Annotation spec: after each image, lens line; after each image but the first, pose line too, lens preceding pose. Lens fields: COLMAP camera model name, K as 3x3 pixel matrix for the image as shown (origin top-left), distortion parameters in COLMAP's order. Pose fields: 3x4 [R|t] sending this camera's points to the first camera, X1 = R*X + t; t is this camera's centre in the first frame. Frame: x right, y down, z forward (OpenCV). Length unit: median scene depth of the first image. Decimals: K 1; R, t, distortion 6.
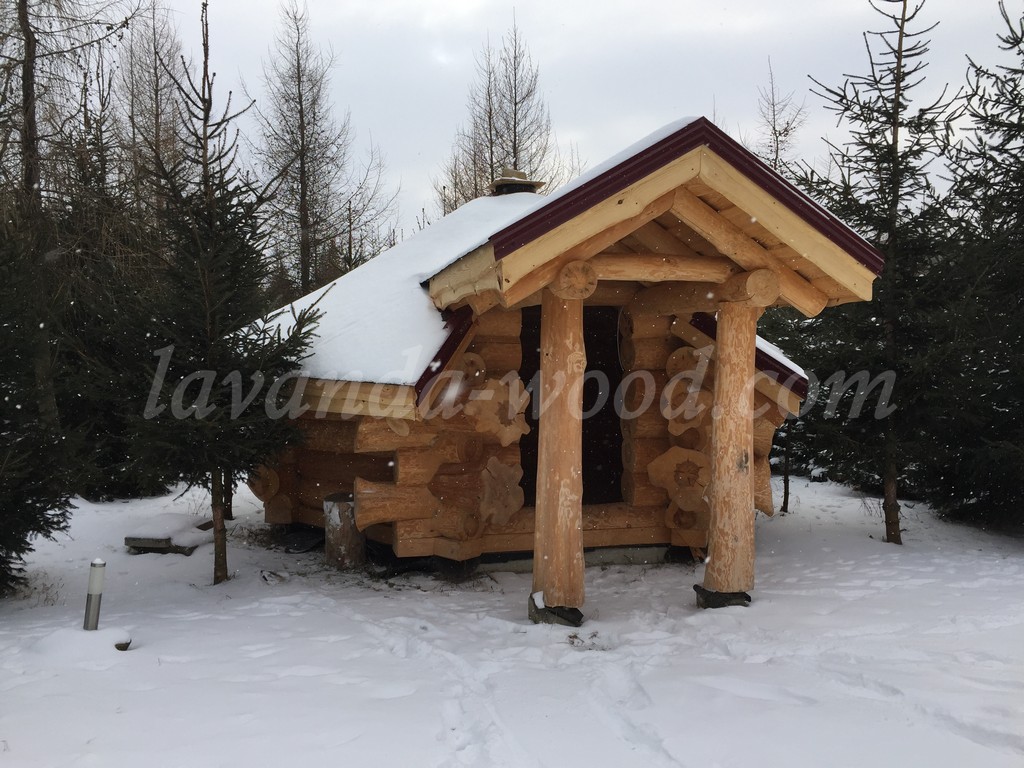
lens RADIAL K [[903.3, 0, 517.2], [0, 903.3, 356.9], [0, 0, 1]] dist [0.054702, -0.107682]
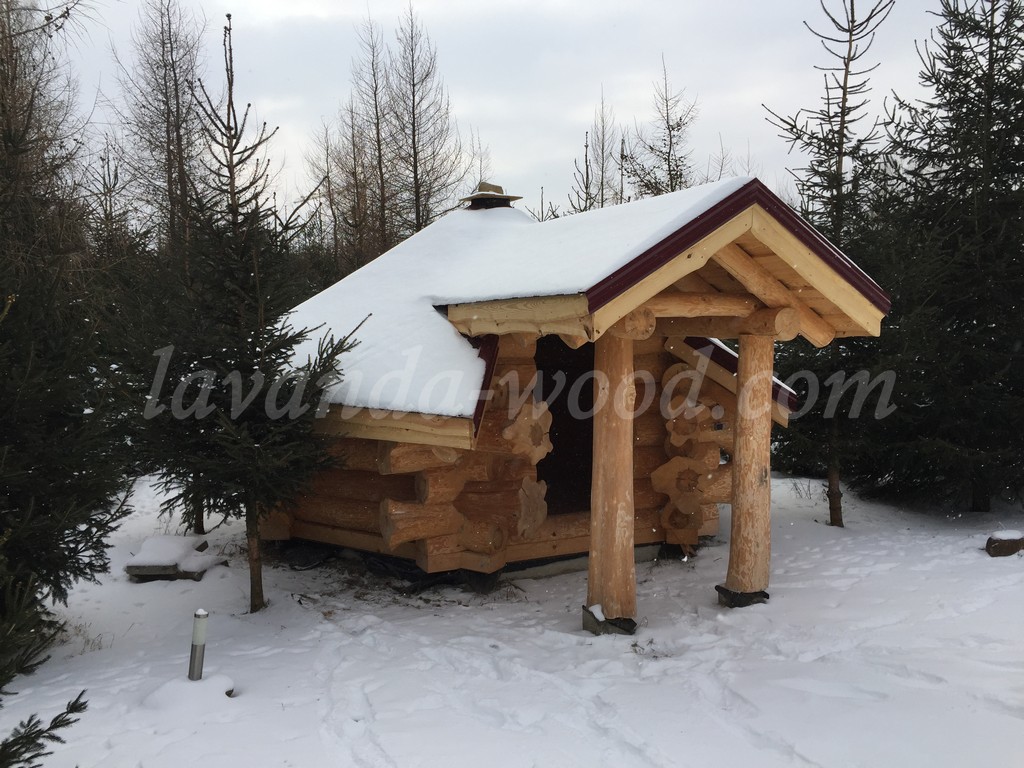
lens RADIAL K [[907.4, 0, 510.7], [0, 907.4, 351.4], [0, 0, 1]] dist [0.040321, -0.075296]
pose [[0.981464, -0.017827, 0.190817, -0.267660], [0.009242, 0.998908, 0.045787, -0.092990], [-0.191425, -0.043174, 0.980557, -0.040126]]
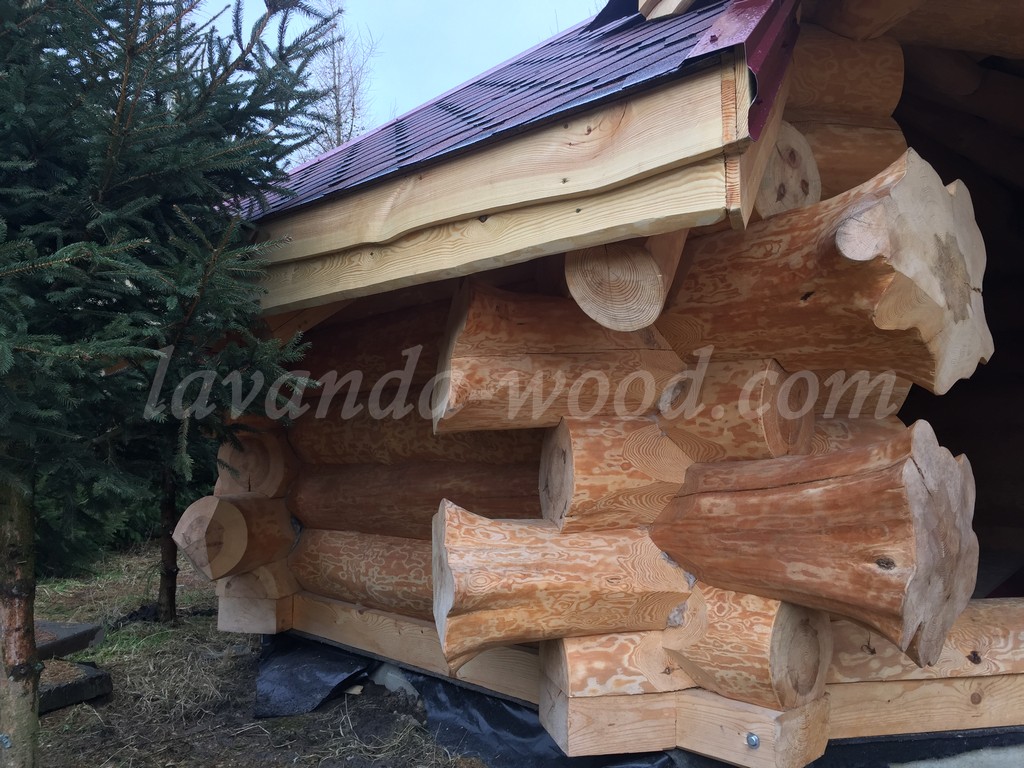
lens RADIAL K [[858.3, 0, 515.8], [0, 858.3, 378.3], [0, 0, 1]] dist [0.070105, -0.098241]
pose [[0.999434, -0.000418, -0.033627, -0.160500], [-0.002399, 0.996489, -0.083684, 0.130632], [0.033544, 0.083717, 0.995925, 0.782631]]
